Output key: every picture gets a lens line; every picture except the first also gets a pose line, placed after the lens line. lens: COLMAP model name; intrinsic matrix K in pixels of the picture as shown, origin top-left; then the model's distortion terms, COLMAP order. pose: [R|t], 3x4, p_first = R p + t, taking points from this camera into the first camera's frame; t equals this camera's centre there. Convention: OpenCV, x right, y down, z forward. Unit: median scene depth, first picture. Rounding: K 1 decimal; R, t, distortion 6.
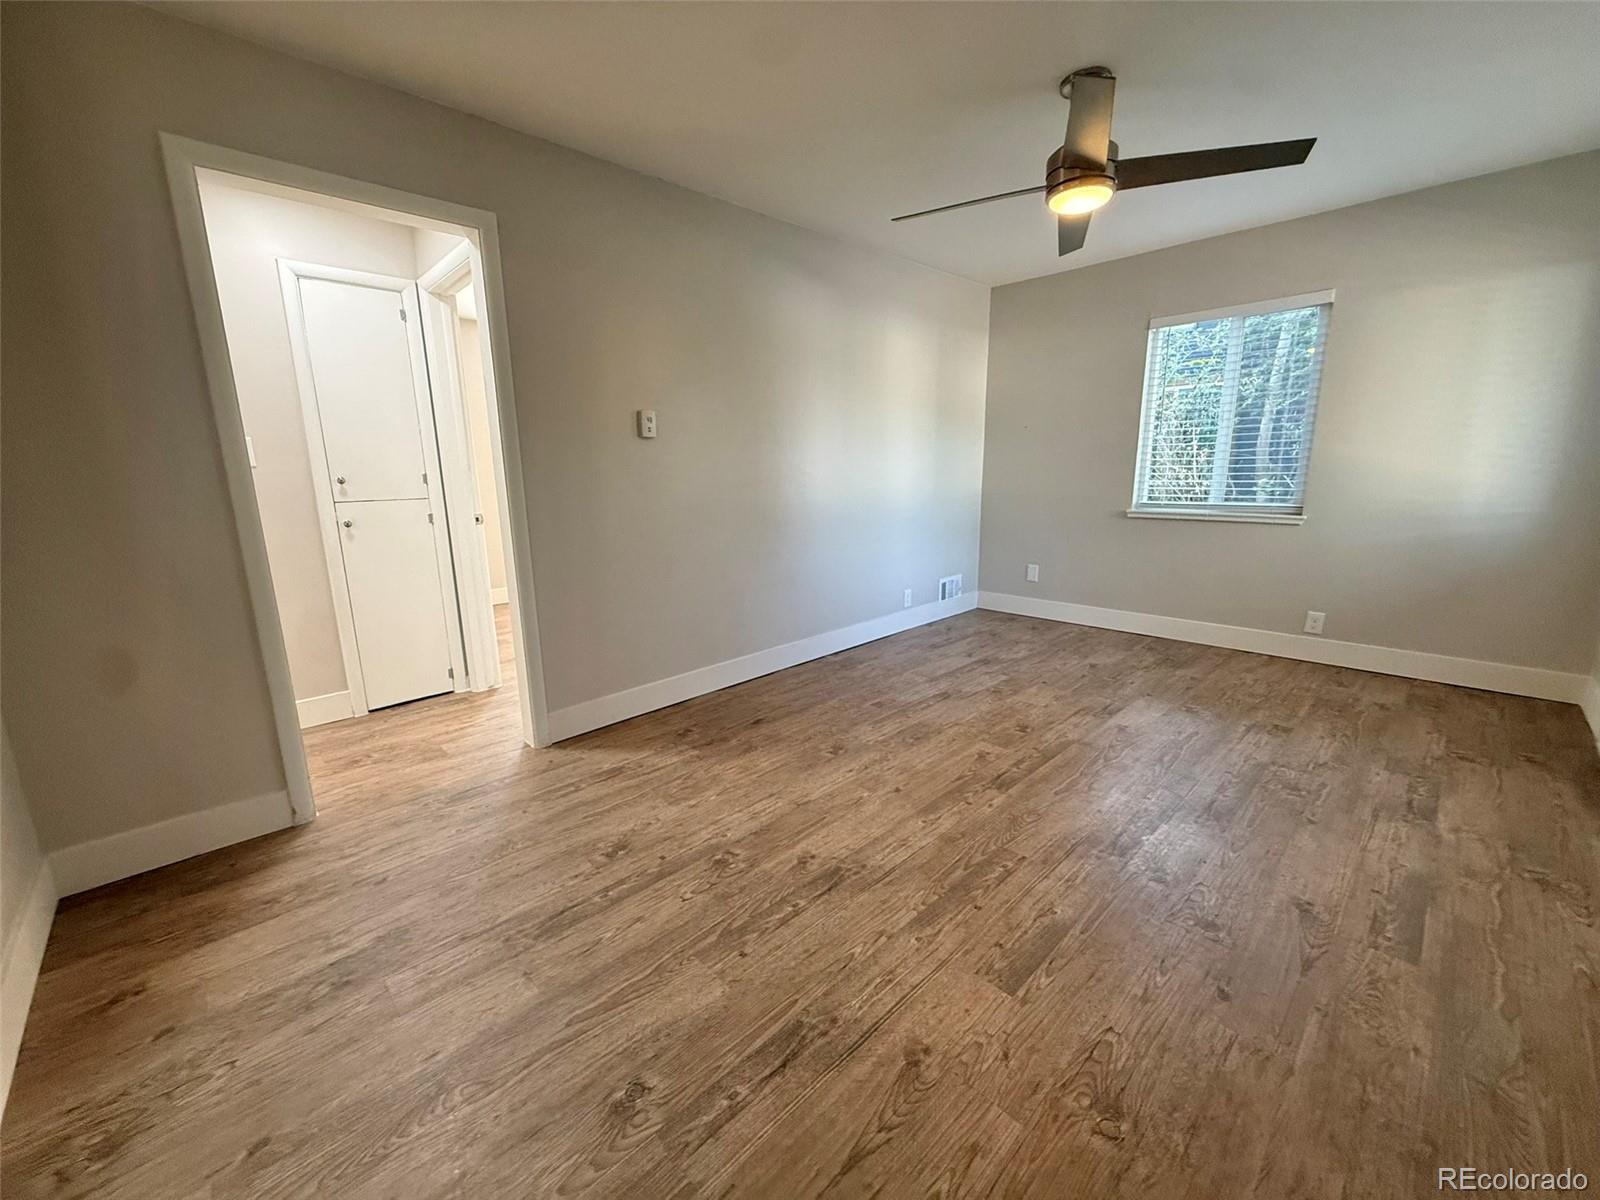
lens RADIAL K [[636.2, 0, 794.0], [0, 636.2, 603.5], [0, 0, 1]] dist [0.000448, -0.000437]
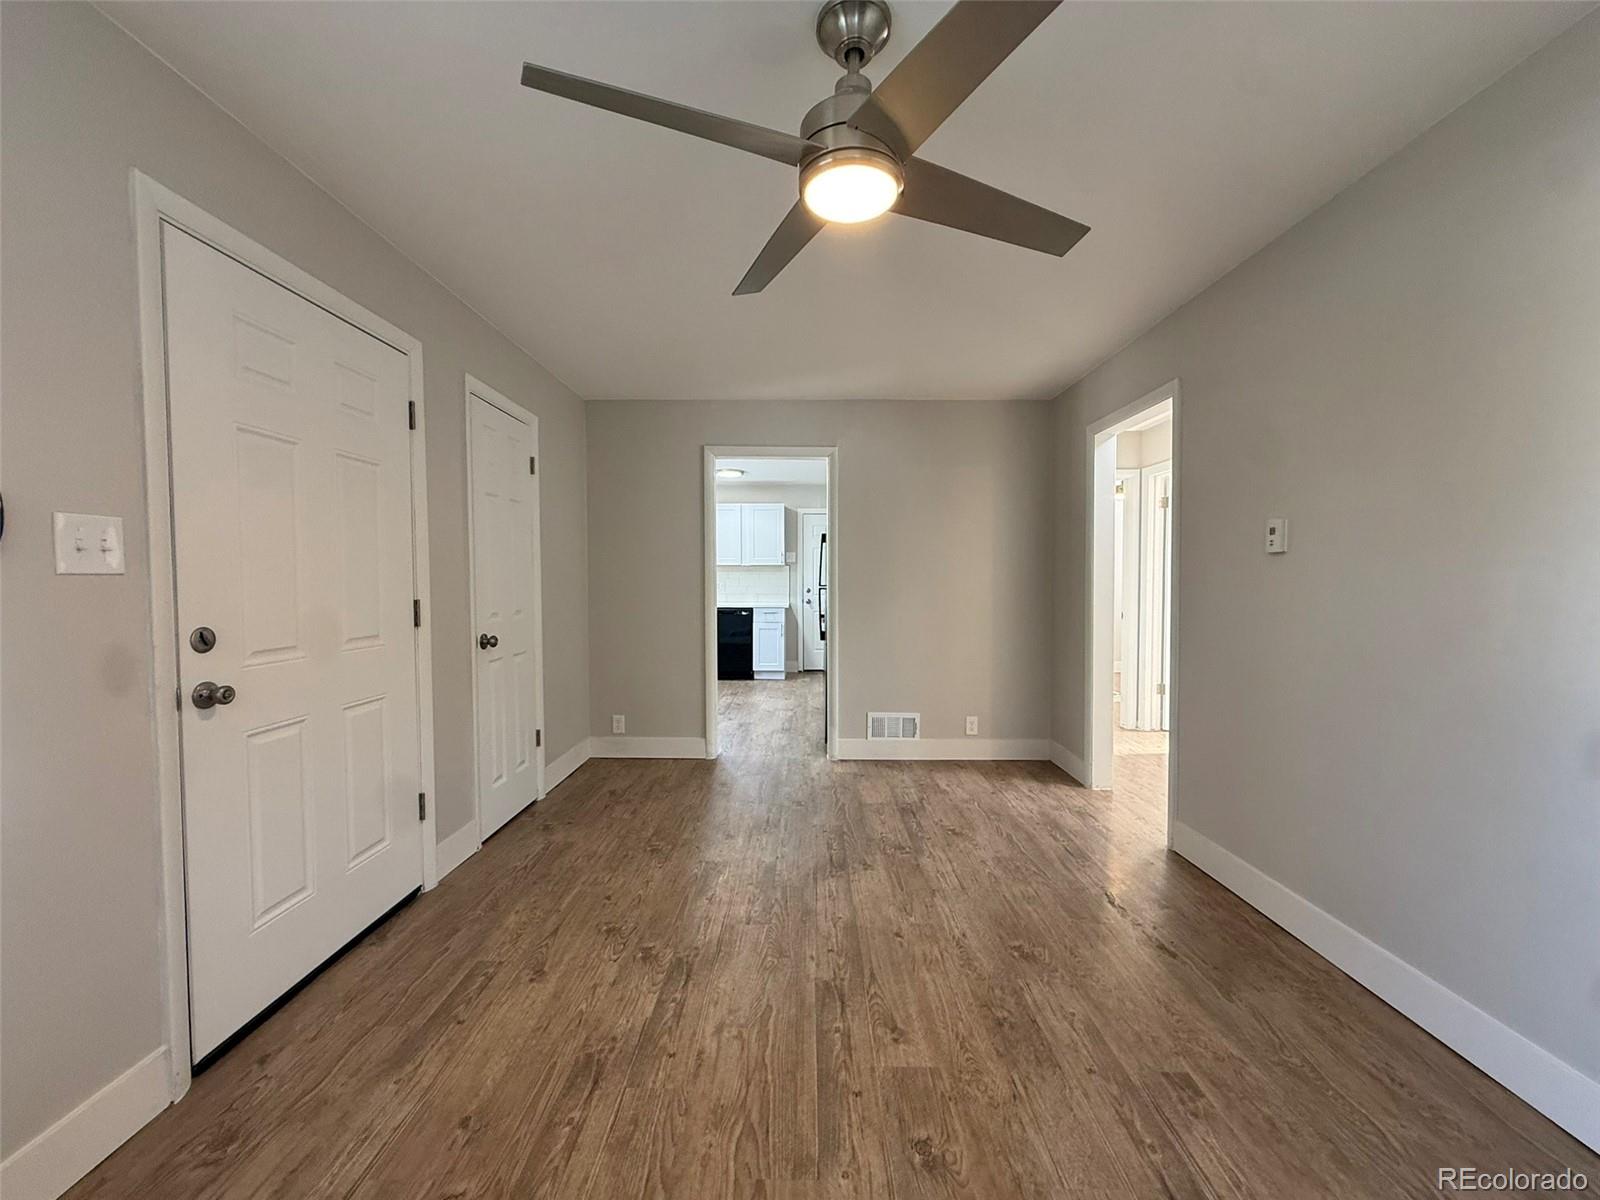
lens RADIAL K [[636.2, 0, 795.9], [0, 636.2, 596.4], [0, 0, 1]] dist [0.000448, -0.000437]
pose [[-0.700740, 0.040958, -0.712240, 0.926756], [-0.132500, 0.973509, 0.186344, -0.352021], [0.701005, 0.224950, -0.676749, 1.432262]]
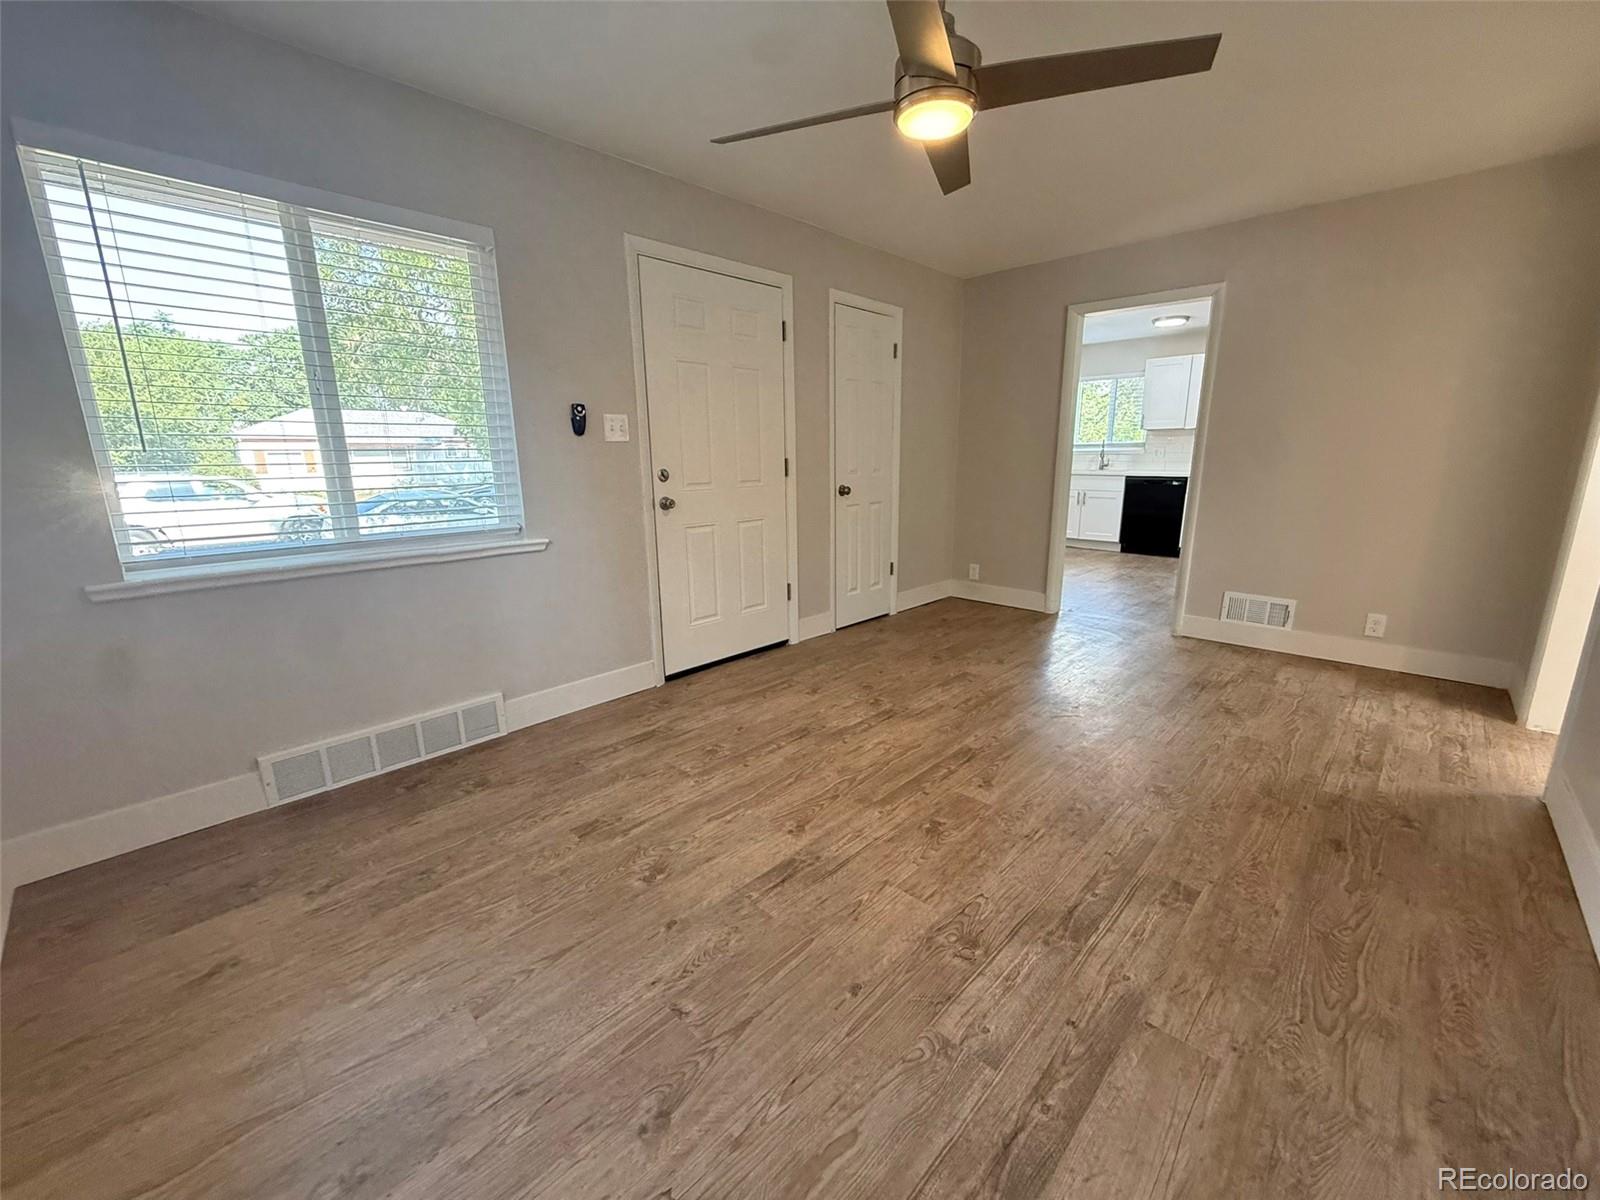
lens RADIAL K [[636.2, 0, 793.5], [0, 636.2, 597.8], [0, 0, 1]] dist [0.000448, -0.000437]
pose [[-0.998963, 0.038318, -0.024583, 0.650072], [0.024508, 0.907685, 0.418937, -0.422746], [0.038367, 0.417900, -0.907683, 1.899348]]
